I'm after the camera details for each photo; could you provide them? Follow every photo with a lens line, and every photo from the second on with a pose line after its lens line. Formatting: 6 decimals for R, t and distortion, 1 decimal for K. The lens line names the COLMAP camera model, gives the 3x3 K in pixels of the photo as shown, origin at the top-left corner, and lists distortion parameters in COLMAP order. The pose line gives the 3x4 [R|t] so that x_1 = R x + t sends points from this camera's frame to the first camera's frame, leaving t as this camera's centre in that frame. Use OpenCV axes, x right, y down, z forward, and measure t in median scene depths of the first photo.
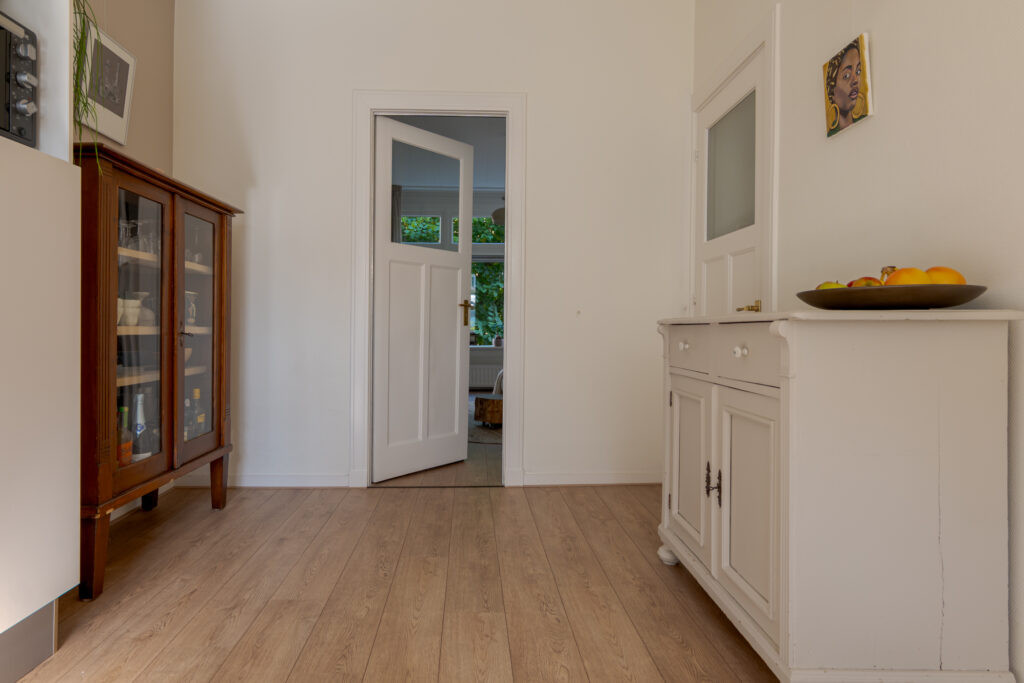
lens RADIAL K [[559.3, 0, 479.1], [0, 559.3, 332.2], [0, 0, 1]] dist [-0.003375, -0.000504]
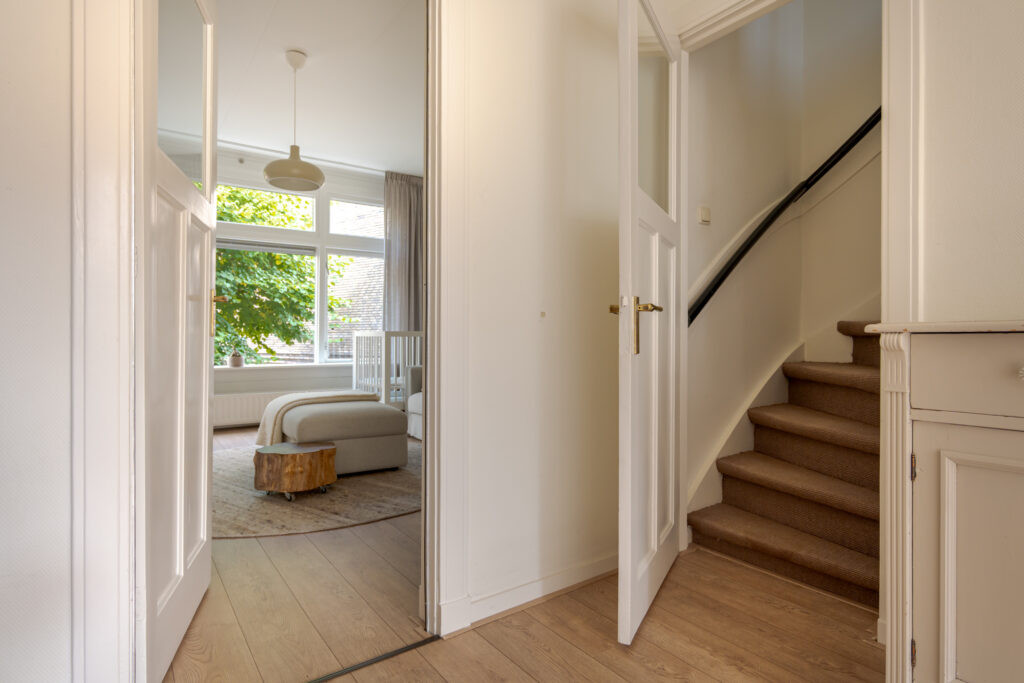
lens RADIAL K [[548.7, 0, 512.0], [0, 548.7, 341.5], [0, 0, 1]] dist [0.002623, 0.001163]
pose [[0.822648, -0.008697, 0.568485, -0.329641], [0.011753, 0.999929, -0.001710, -0.011148], [-0.568430, 0.008088, 0.822692, 0.820625]]
